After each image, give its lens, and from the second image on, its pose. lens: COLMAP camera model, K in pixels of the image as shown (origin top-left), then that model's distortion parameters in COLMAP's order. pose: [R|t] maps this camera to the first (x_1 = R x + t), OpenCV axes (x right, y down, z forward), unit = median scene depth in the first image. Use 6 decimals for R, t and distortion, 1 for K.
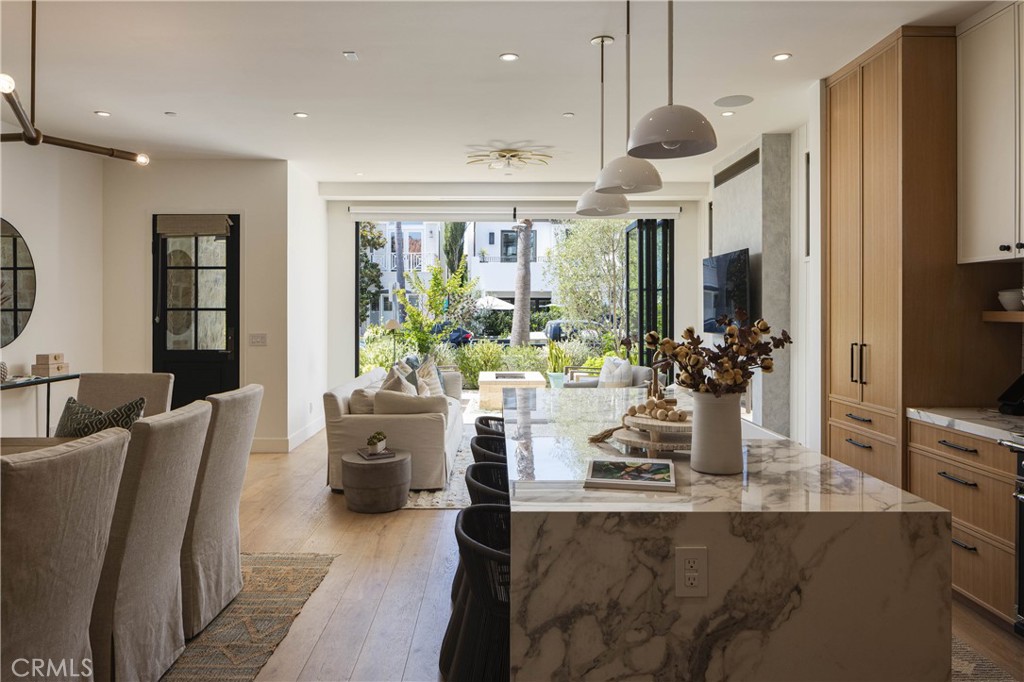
lens RADIAL K [[694.3, 0, 498.4], [0, 694.3, 309.1], [0, 0, 1]] dist [-0.003737, -0.002747]
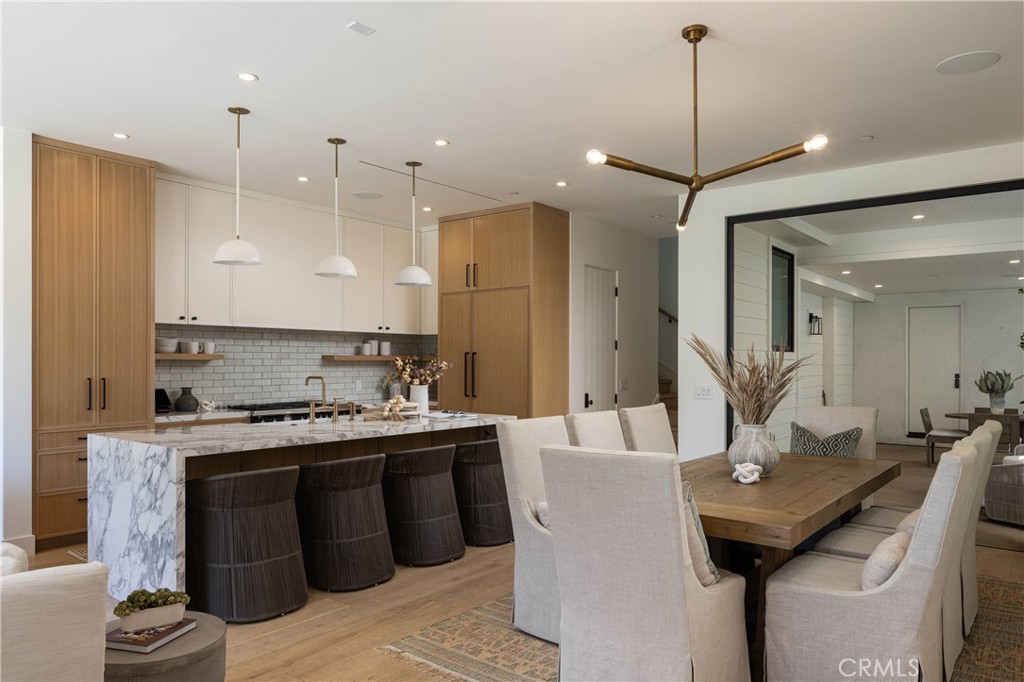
lens RADIAL K [[705.3, 0, 500.0], [0, 705.3, 363.9], [0, 0, 1]] dist [-0.032281, -0.001044]
pose [[-0.777498, -0.006243, 0.628855, -0.907062], [-0.004722, 0.999980, 0.004090, 0.016794], [-0.628868, 0.000210, -0.777512, 1.640979]]
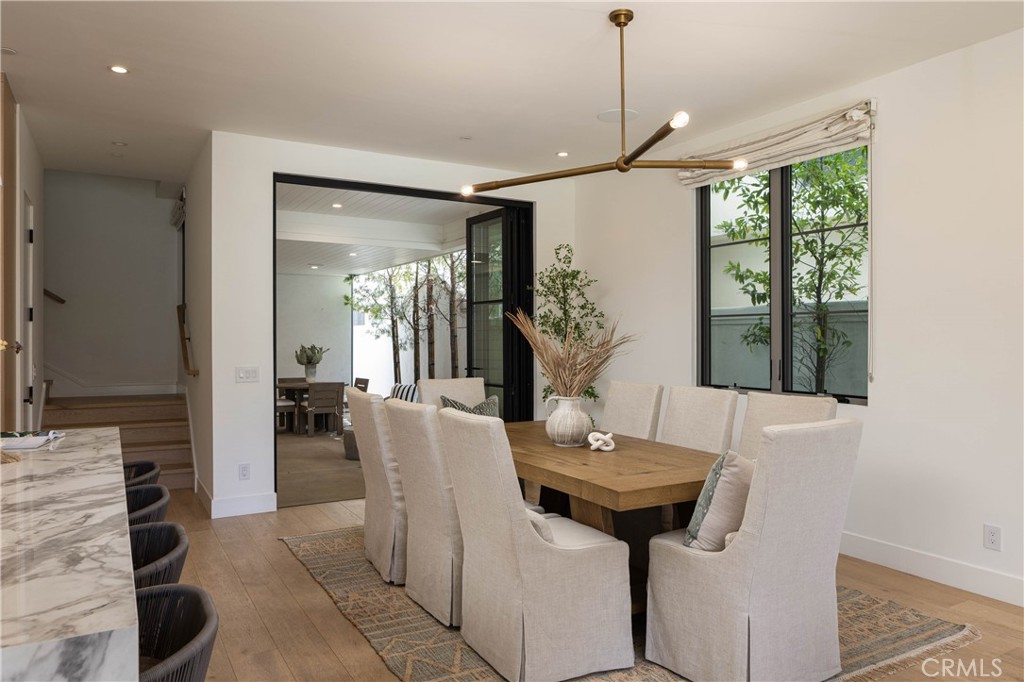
lens RADIAL K [[697.3, 0, 511.7], [0, 697.3, 357.3], [0, 0, 1]] dist [-0.002985, -0.000995]
pose [[-0.866177, 0.010301, -0.499631, 0.009657], [-0.002842, 0.999670, 0.025536, 0.016833], [0.499729, 0.023538, -0.865862, 1.519313]]
